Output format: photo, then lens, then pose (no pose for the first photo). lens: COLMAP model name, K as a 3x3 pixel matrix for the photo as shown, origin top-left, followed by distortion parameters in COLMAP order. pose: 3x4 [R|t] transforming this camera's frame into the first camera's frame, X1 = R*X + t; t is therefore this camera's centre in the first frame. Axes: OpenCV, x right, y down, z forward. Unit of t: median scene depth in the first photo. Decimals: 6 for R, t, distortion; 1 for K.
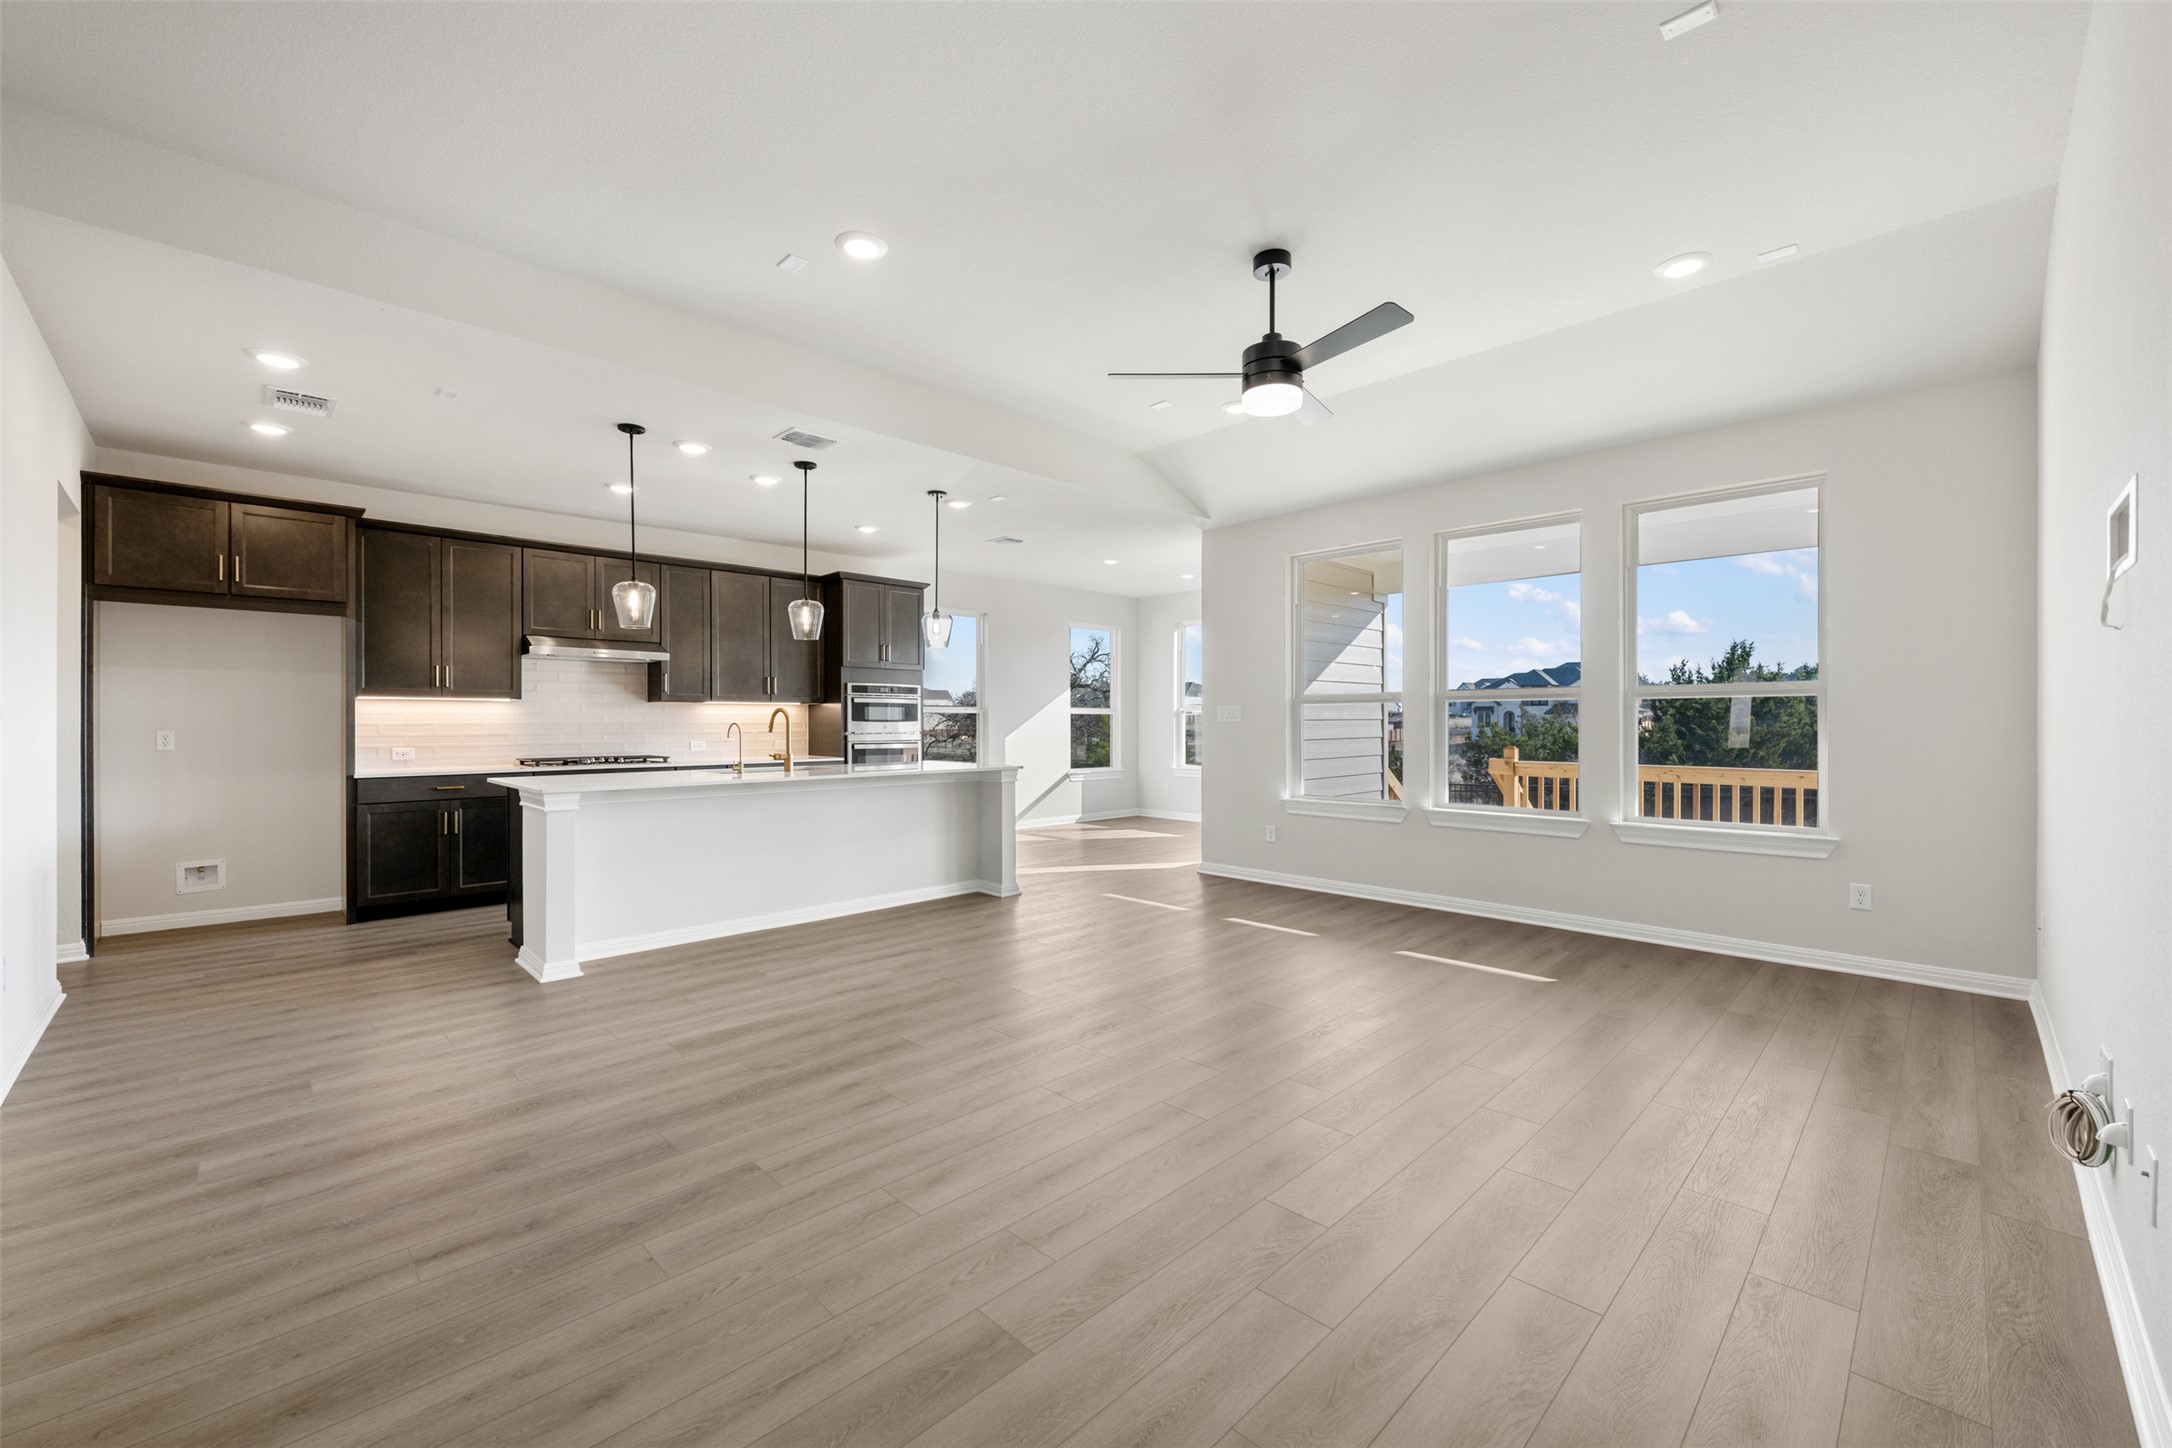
lens RADIAL K [[866.1, 0, 1084.7], [0, 866.1, 723.1], [0, 0, 1]] dist [0.001591, 0.000332]
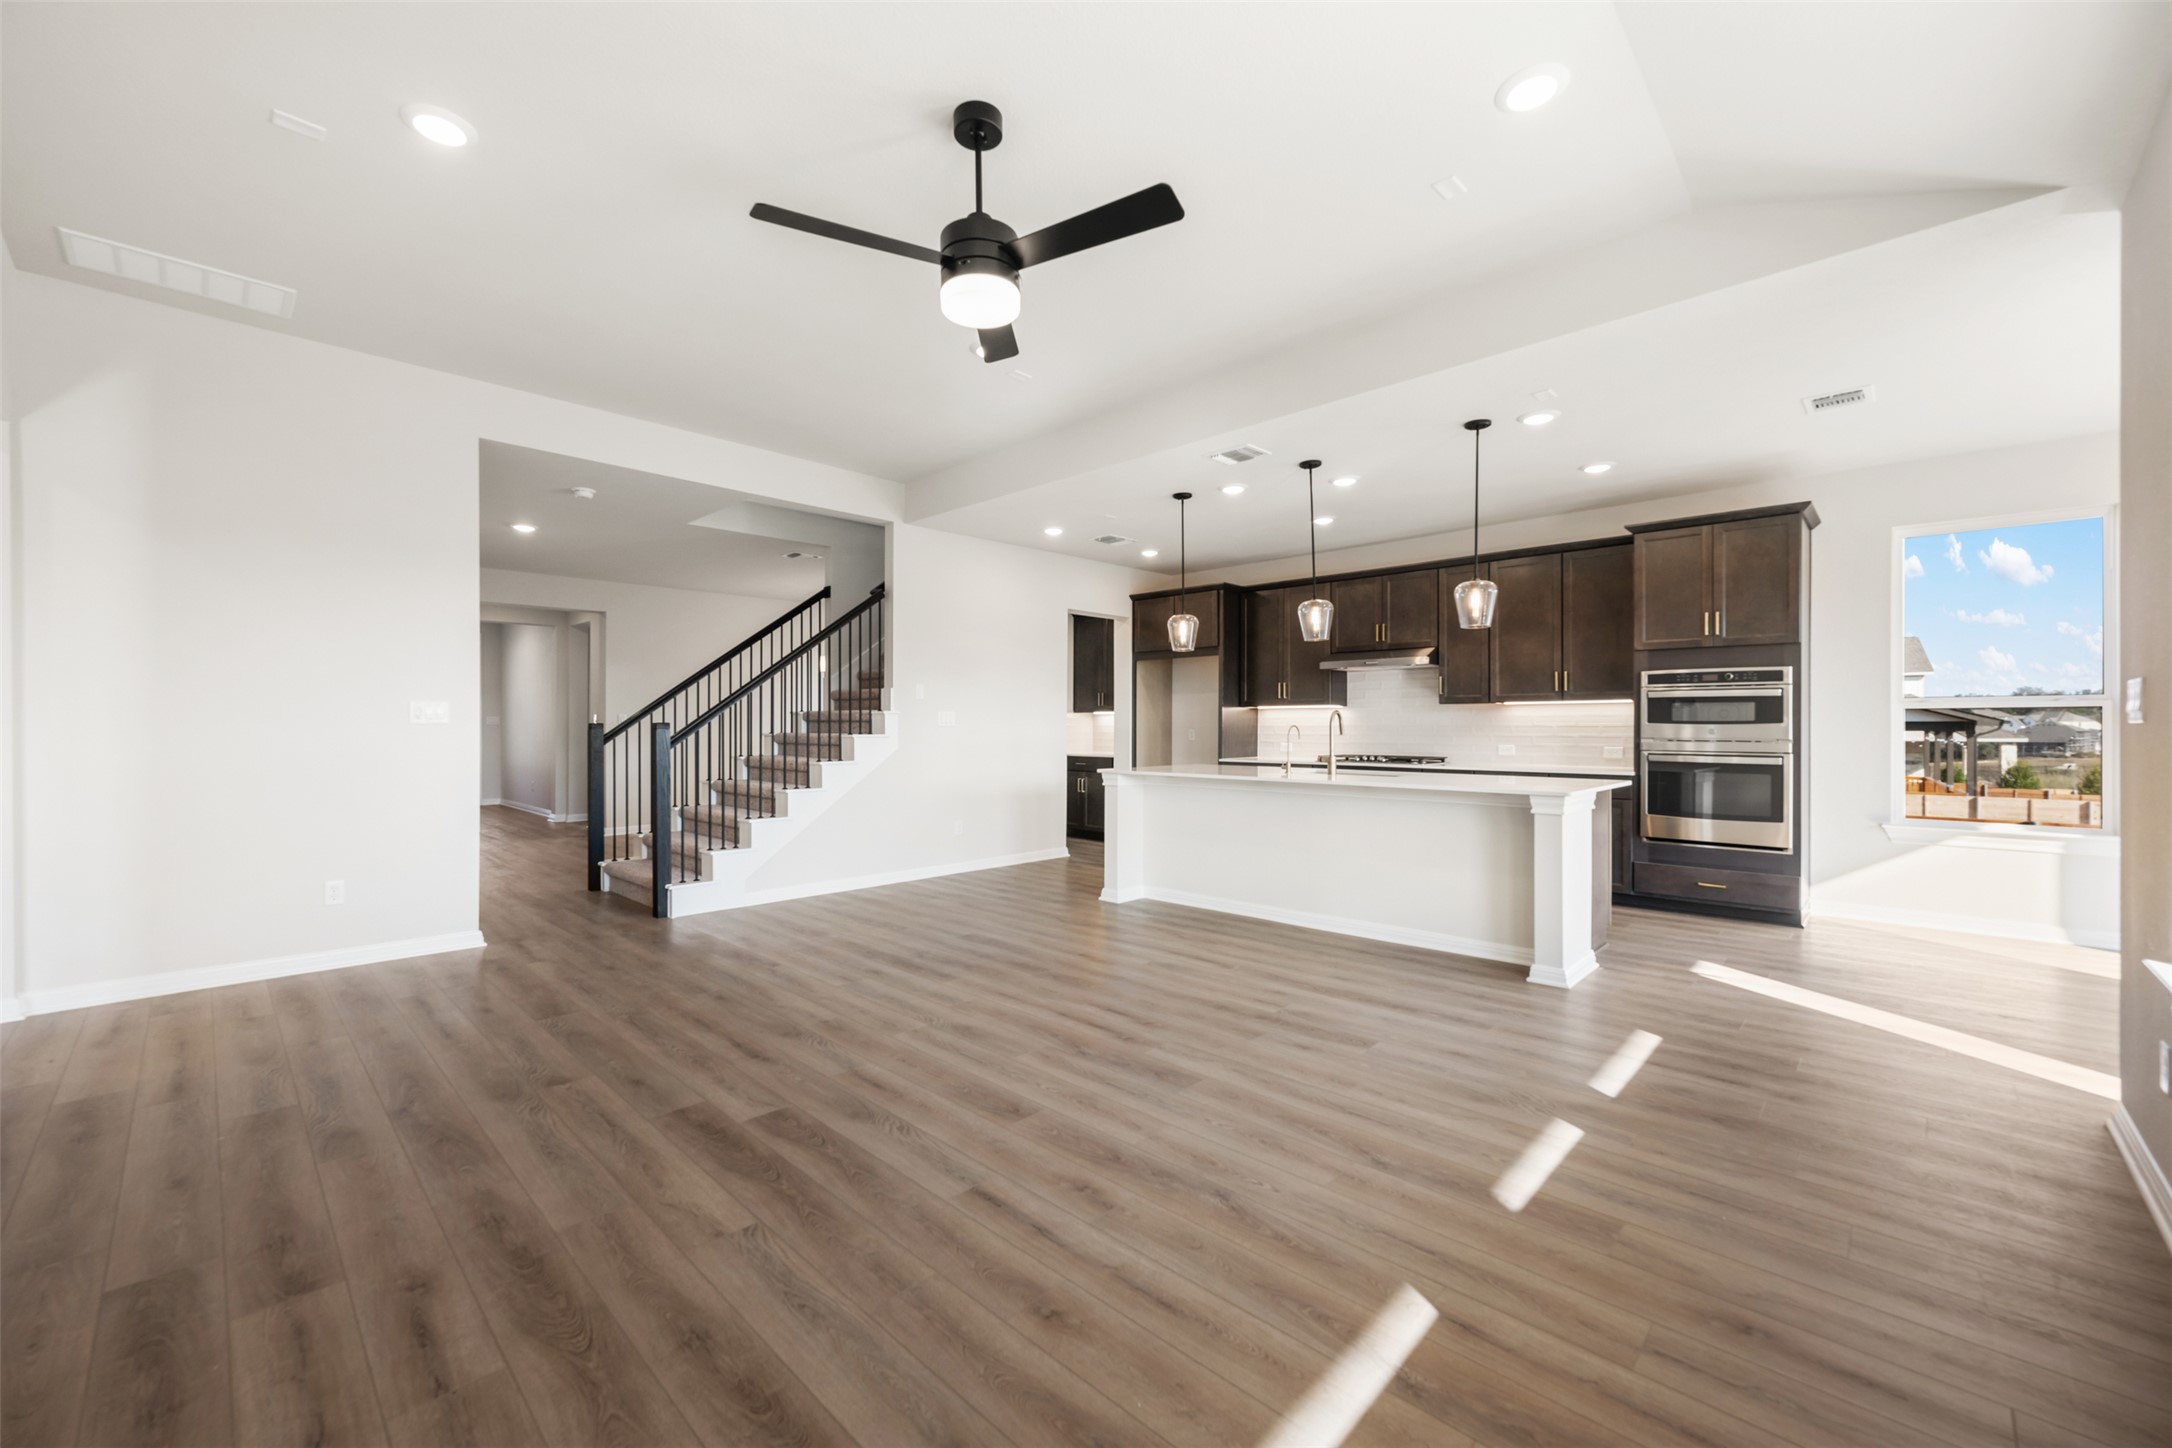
lens RADIAL K [[866.1, 0, 1090.2], [0, 866.1, 728.1], [0, 0, 1]] dist [0.001591, 0.000332]
pose [[0.021258, 0.004757, -0.999763, 0.531913], [-0.001911, 0.999987, 0.004717, -0.000684], [0.999772, 0.001811, 0.021267, 0.590264]]
